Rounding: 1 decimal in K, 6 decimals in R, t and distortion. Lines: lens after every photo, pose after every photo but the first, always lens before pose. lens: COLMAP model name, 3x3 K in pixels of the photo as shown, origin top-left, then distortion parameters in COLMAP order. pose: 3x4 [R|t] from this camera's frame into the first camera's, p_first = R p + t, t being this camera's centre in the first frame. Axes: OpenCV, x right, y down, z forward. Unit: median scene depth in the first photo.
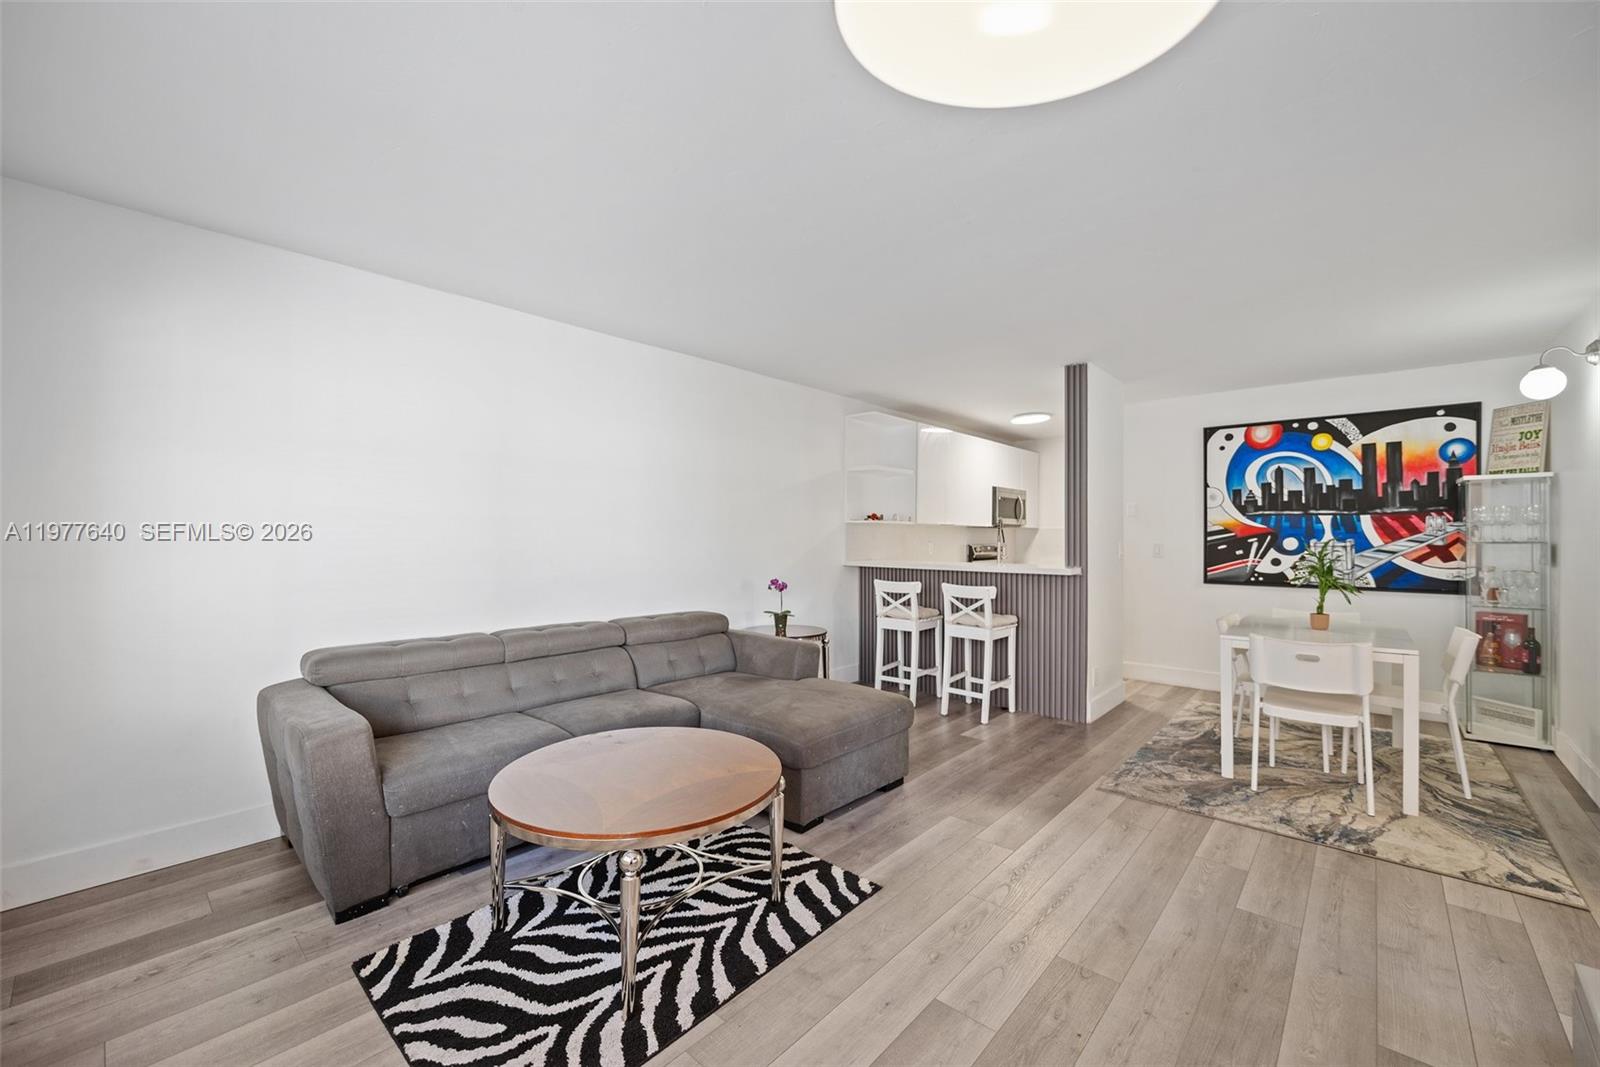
lens RADIAL K [[636.8, 0, 804.8], [0, 636.8, 530.2], [0, 0, 1]] dist [-0.009093, -0.000135]
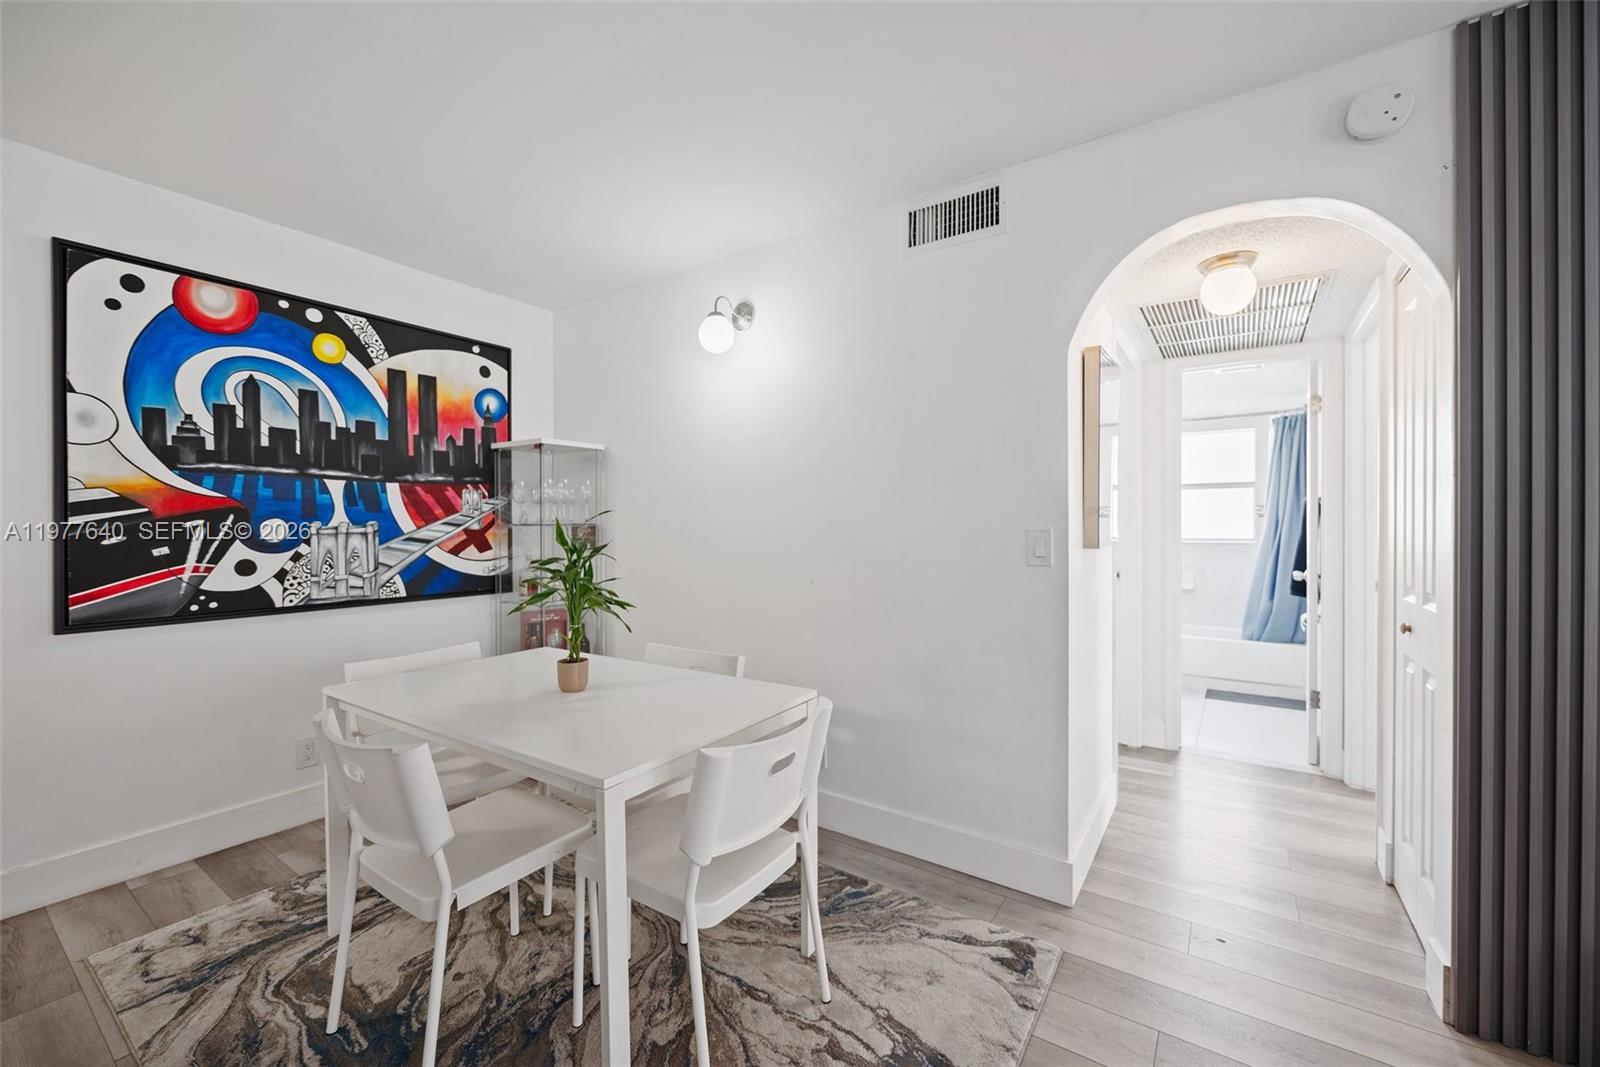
lens RADIAL K [[636.8, 0, 804.8], [0, 636.8, 530.2], [0, 0, 1]] dist [-0.009093, -0.000135]
pose [[-0.127685, -0.006641, 0.991792, 0.208279], [-0.003130, 0.999975, 0.006293, 0.017429], [-0.991810, -0.002301, -0.127703, 0.665992]]
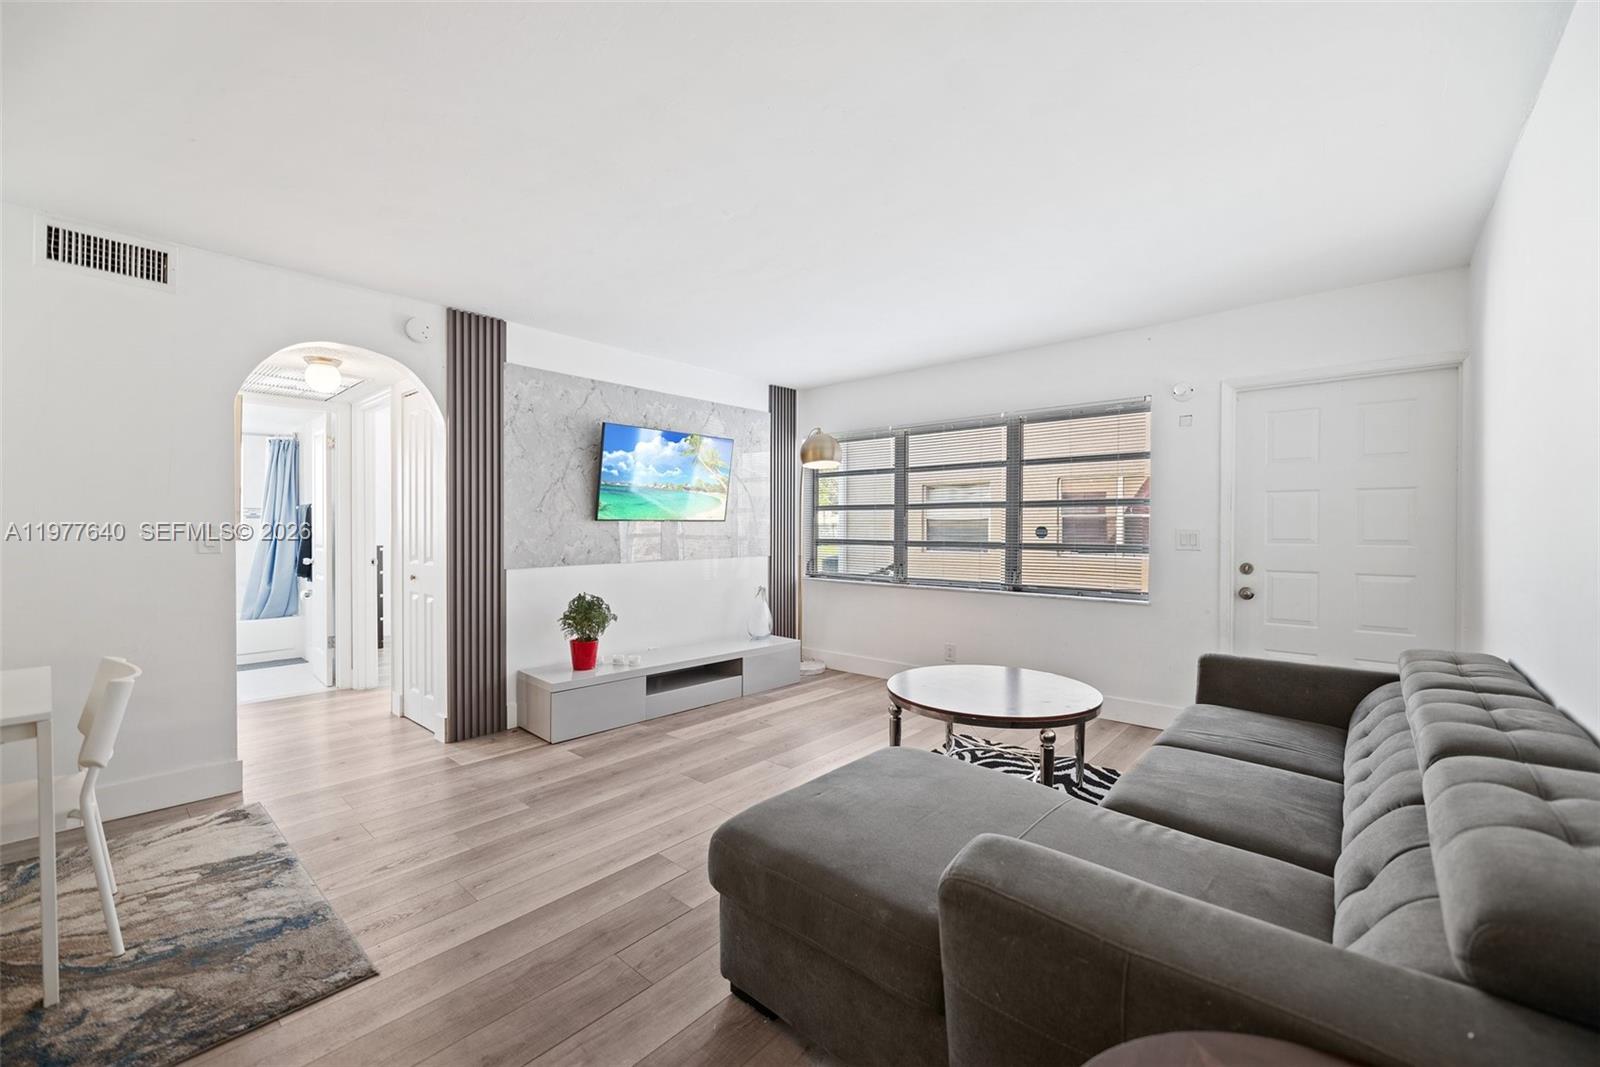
lens RADIAL K [[636.8, 0, 804.8], [0, 636.8, 530.2], [0, 0, 1]] dist [-0.009093, -0.000135]
pose [[-0.999860, -0.004368, -0.016174, 0.073475], [-0.004360, 0.999990, -0.000575, 0.020653], [0.016176, -0.000504, -0.999869, 1.056070]]
